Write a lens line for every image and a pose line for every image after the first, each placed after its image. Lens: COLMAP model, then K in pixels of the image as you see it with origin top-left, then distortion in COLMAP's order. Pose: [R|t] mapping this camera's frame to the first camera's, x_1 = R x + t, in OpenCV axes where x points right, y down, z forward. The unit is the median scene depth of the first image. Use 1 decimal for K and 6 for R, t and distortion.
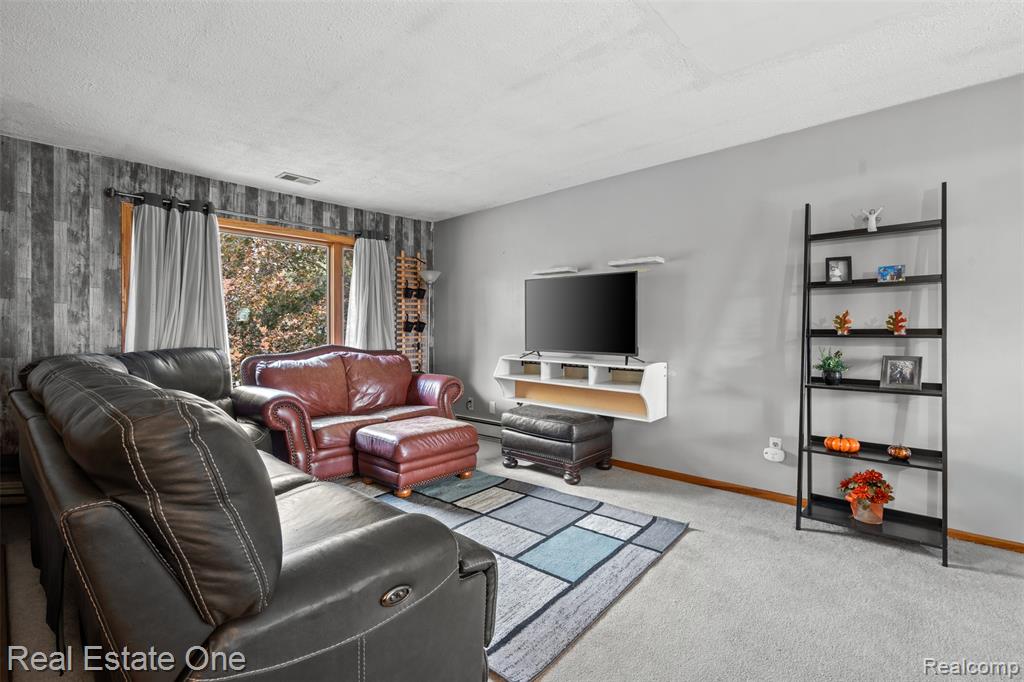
lens RADIAL K [[466.1, 0, 510.1], [0, 466.1, 336.9], [0, 0, 1]] dist [-0.001263, 0.001406]
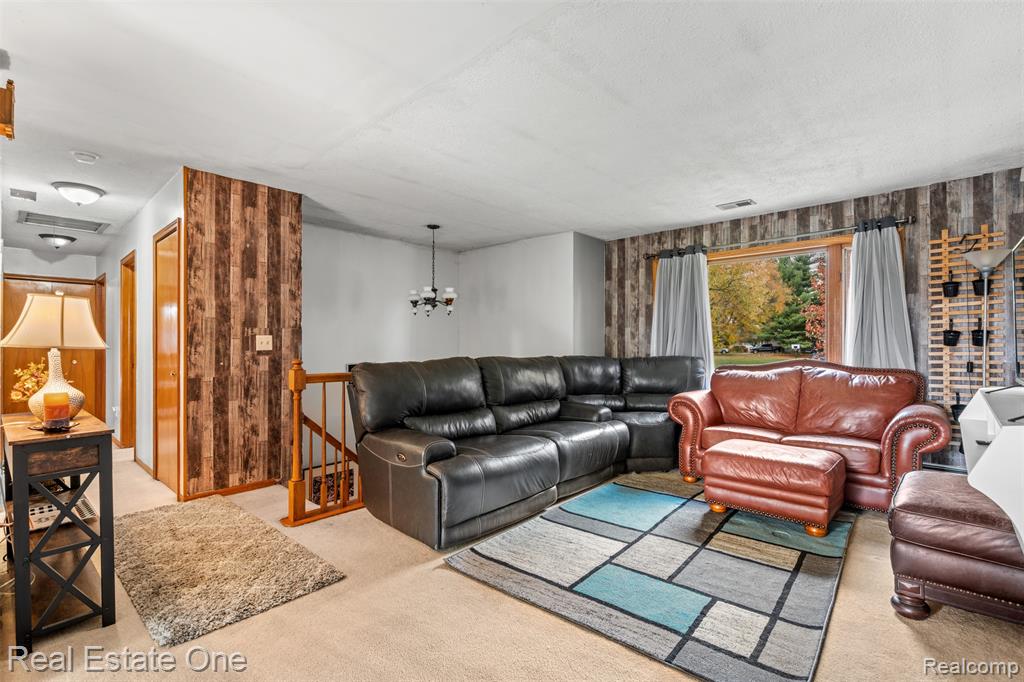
lens RADIAL K [[466.1, 0, 512.9], [0, 466.1, 346.6], [0, 0, 1]] dist [-0.001263, 0.001406]
pose [[-0.000114, 0.004584, -0.999989, 0.741667], [-0.018209, 0.999824, 0.004585, -0.001495], [0.999834, 0.018209, -0.000031, 0.557559]]
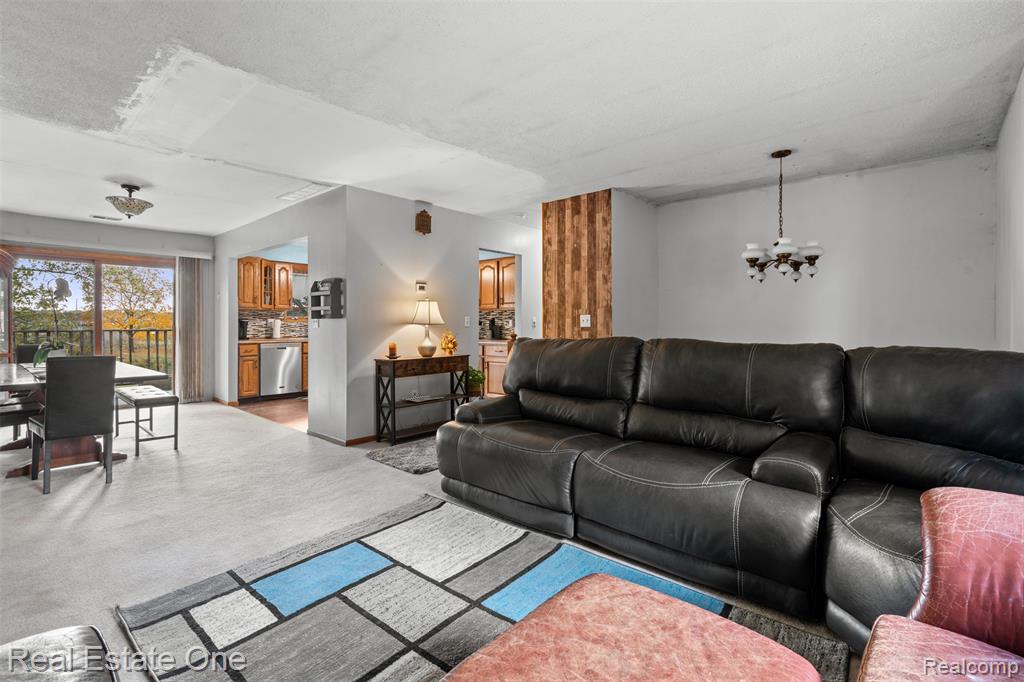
lens RADIAL K [[466.1, 0, 506.7], [0, 466.1, 336.4], [0, 0, 1]] dist [-0.001263, 0.001406]
pose [[-0.999990, 0.003039, -0.003148, -0.149538], [0.002875, 0.998692, 0.051046, -0.020087], [0.003299, 0.051036, -0.998691, 1.367217]]
